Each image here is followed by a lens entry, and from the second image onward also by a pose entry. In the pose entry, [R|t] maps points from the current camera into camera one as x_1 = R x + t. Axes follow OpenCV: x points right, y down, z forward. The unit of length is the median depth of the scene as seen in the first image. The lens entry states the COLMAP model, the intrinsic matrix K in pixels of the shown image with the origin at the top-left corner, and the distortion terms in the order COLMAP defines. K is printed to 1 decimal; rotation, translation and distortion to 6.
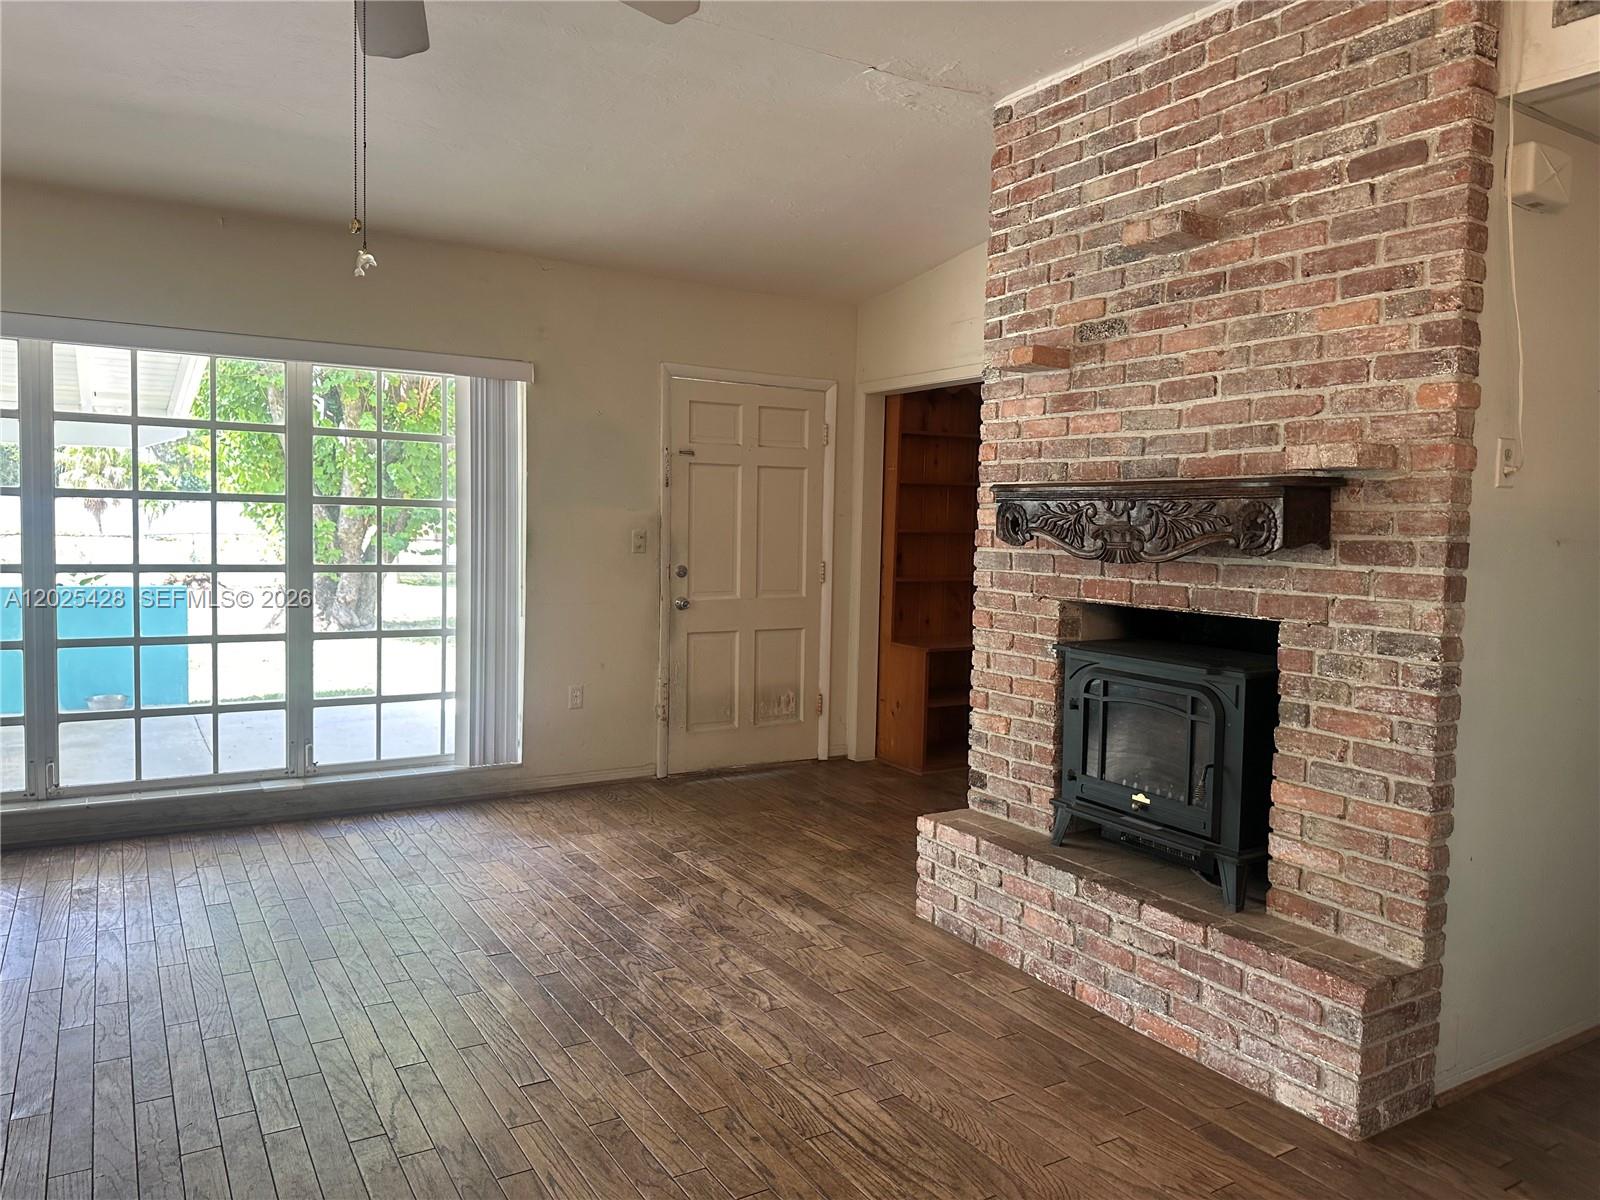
lens RADIAL K [[1118.8, 0, 800.0], [0, 1118.8, 600.0], [0, 0, 1]] dist [0.176407, -0.445566]
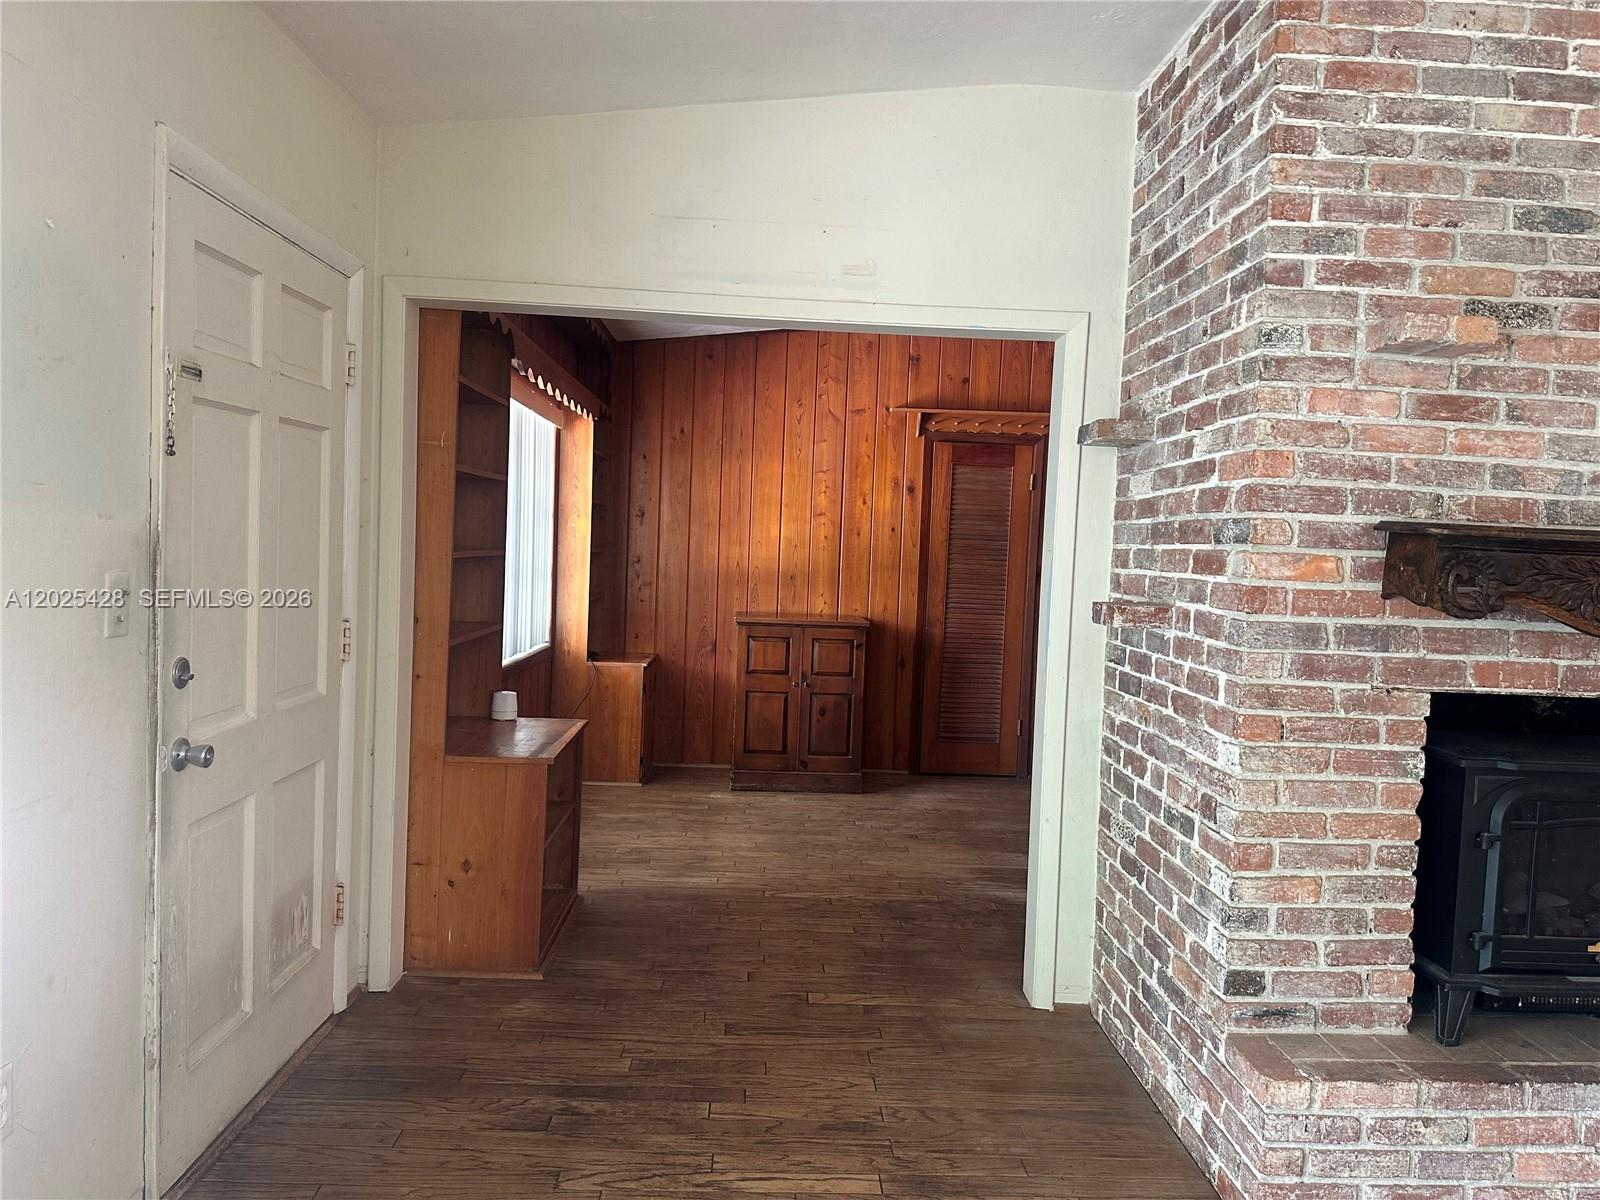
lens RADIAL K [[1131.3, 0, 797.7], [0, 1131.3, 592.9], [0, 0, 1]] dist [-0.004444, -0.001938]
pose [[0.484465, -0.039604, 0.873914, -0.560076], [0.032745, 0.999096, 0.027124, -0.092548], [-0.874197, 0.015475, 0.485324, 1.008988]]
